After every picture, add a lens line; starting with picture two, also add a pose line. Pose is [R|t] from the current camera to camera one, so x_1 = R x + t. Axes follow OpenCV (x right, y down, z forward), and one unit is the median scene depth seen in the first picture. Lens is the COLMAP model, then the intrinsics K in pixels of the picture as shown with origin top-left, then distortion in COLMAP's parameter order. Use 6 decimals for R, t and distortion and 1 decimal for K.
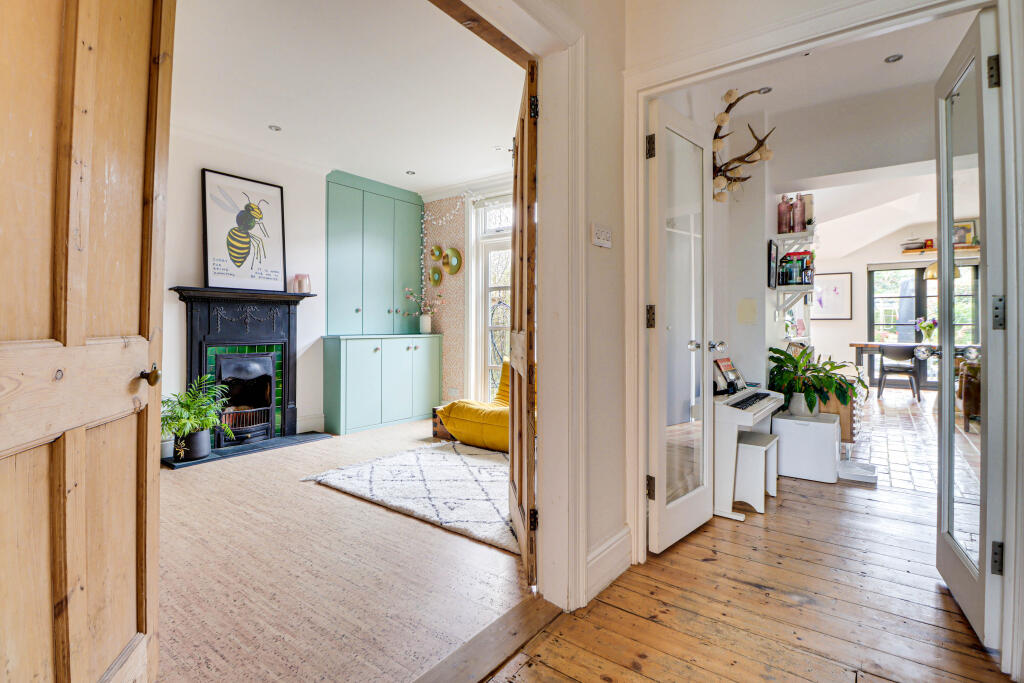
lens RADIAL K [[489.0, 0, 519.8], [0, 489.0, 319.9], [0, 0, 1]] dist [-0.012303, -0.000470]
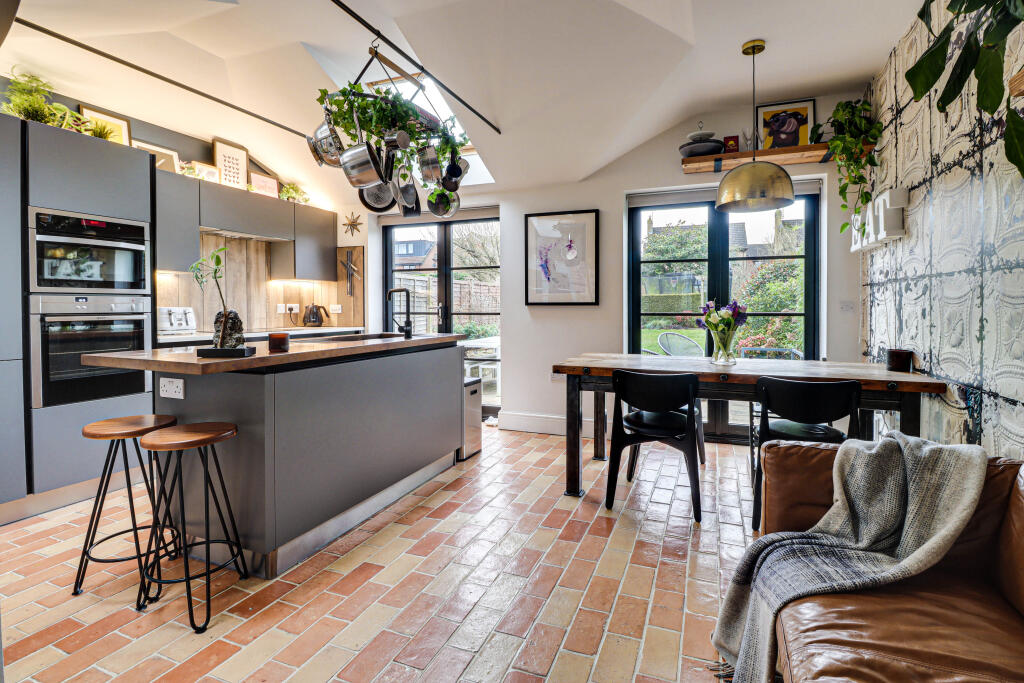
lens RADIAL K [[488.5, 0, 509.1], [0, 488.5, 311.8], [0, 0, 1]] dist [-0.012784, -0.000174]
pose [[0.969148, -0.005192, 0.246424, 0.810729], [0.000464, 0.999815, 0.019238, -0.004900], [-0.246478, -0.018530, 0.968971, 0.925321]]
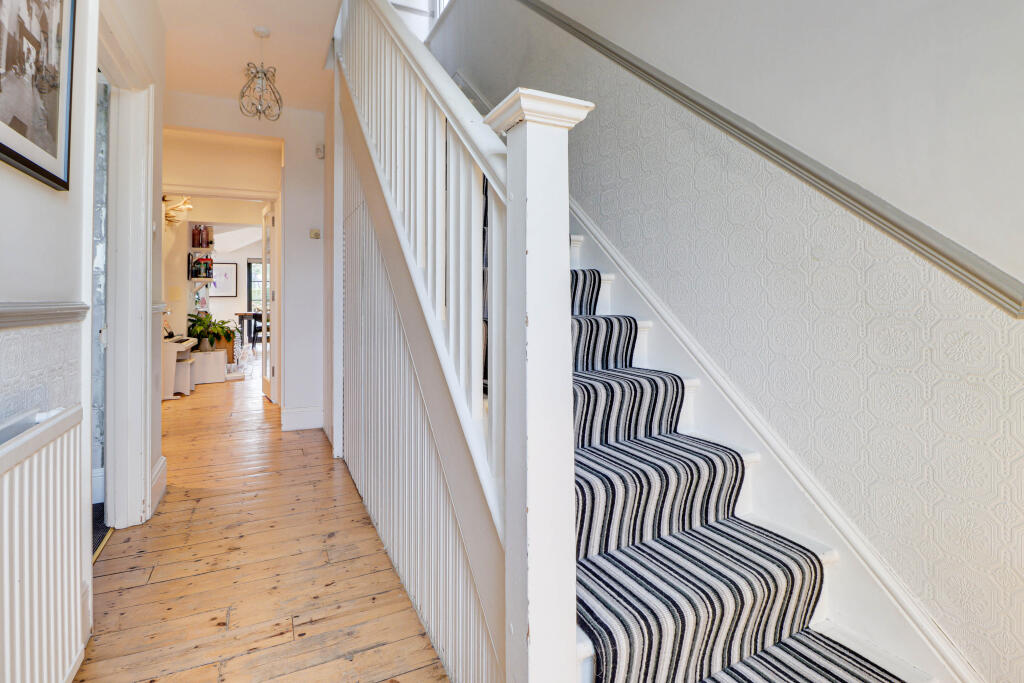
lens RADIAL K [[504.6, 0, 509.9], [0, 504.6, 303.0], [0, 0, 1]] dist [-0.001991, -0.000257]
pose [[0.464501, -0.005395, 0.885556, -0.428858], [-0.009834, 0.999888, 0.011250, -0.010897], [-0.885518, -0.013934, 0.464397, -0.667655]]
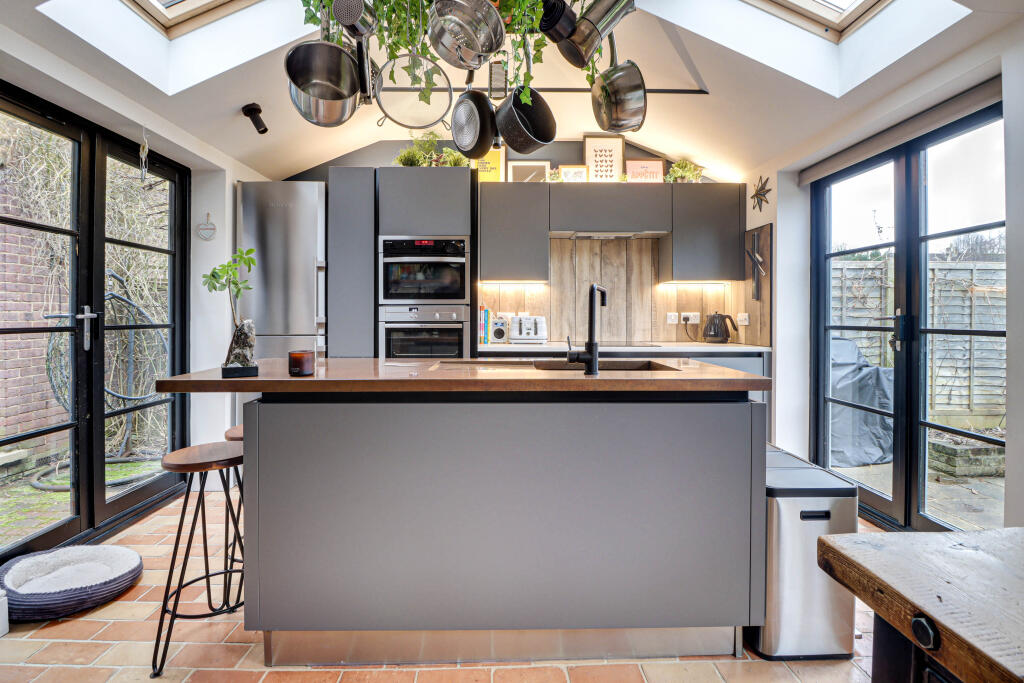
lens RADIAL K [[477.2, 0, 513.4], [0, 477.2, 318.9], [0, 0, 1]] dist [0.000197, -0.000200]
pose [[0.610482, 0.004072, -0.792020, 1.054058], [0.007157, 0.999918, 0.010658, -0.001853], [0.791998, -0.012175, 0.610403, 1.290616]]
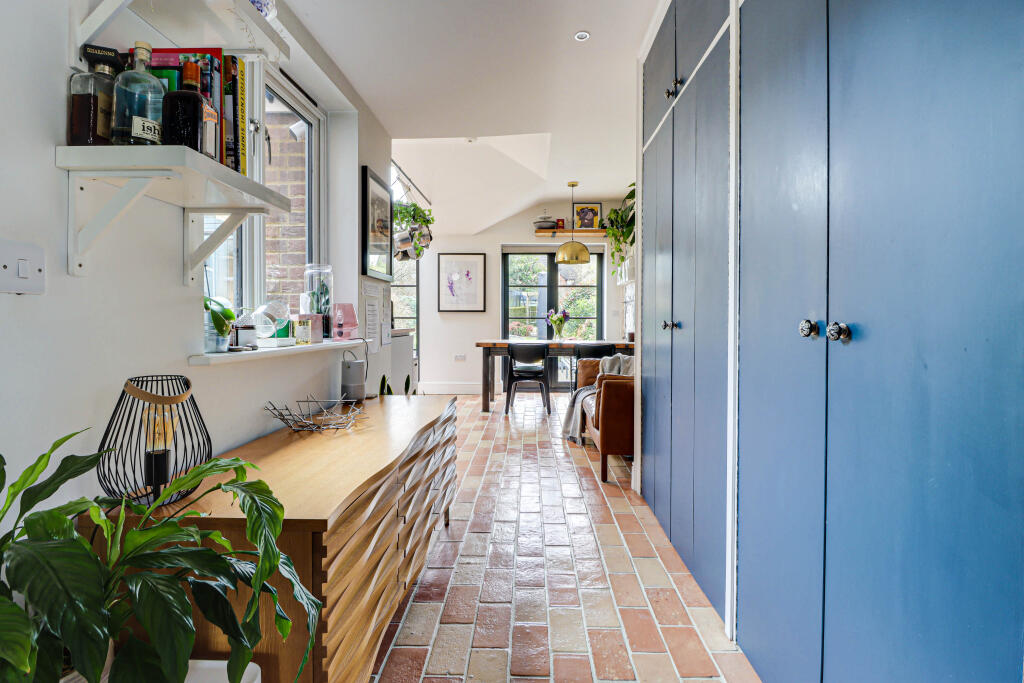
lens RADIAL K [[477.2, 0, 513.4], [0, 477.2, 318.9], [0, 0, 1]] dist [0.000197, -0.000200]
pose [[0.822138, 0.002490, 0.569282, 0.461683], [-0.007775, 0.999946, 0.006855, 0.009776], [-0.569235, -0.010063, 0.822114, 0.548052]]
